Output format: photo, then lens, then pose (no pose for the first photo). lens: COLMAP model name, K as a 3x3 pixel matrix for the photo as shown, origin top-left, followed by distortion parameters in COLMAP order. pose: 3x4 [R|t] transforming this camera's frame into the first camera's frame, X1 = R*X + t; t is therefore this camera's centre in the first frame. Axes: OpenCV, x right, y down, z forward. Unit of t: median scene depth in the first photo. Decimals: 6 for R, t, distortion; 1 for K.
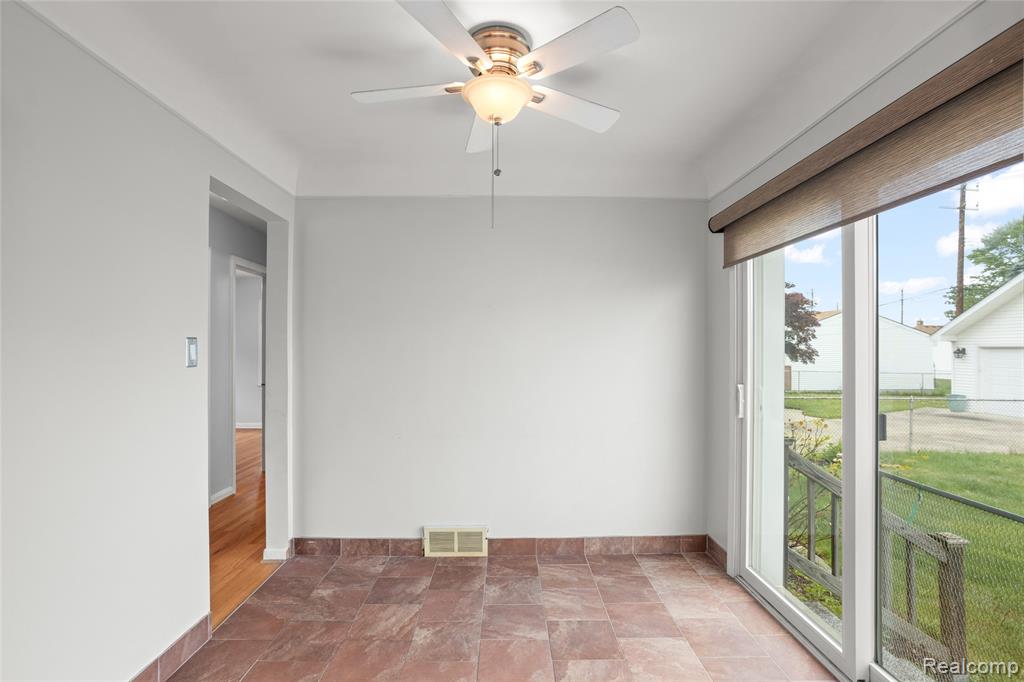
lens RADIAL K [[501.5, 0, 513.7], [0, 501.5, 353.0], [0, 0, 1]] dist [-0.003930, -0.000386]
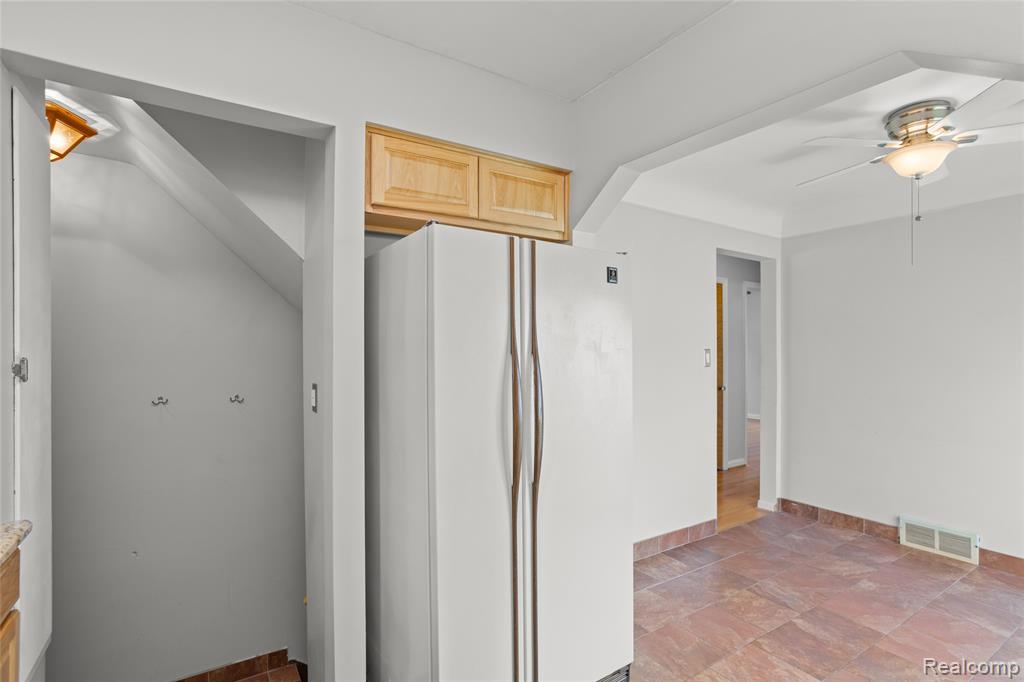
lens RADIAL K [[501.5, 0, 513.7], [0, 501.5, 353.0], [0, 0, 1]] dist [-0.003930, -0.000386]
pose [[0.556933, 0.001499, -0.830556, 0.270940], [0.002619, 0.999990, 0.003561, -0.018752], [0.830553, -0.004159, 0.556923, -0.324703]]
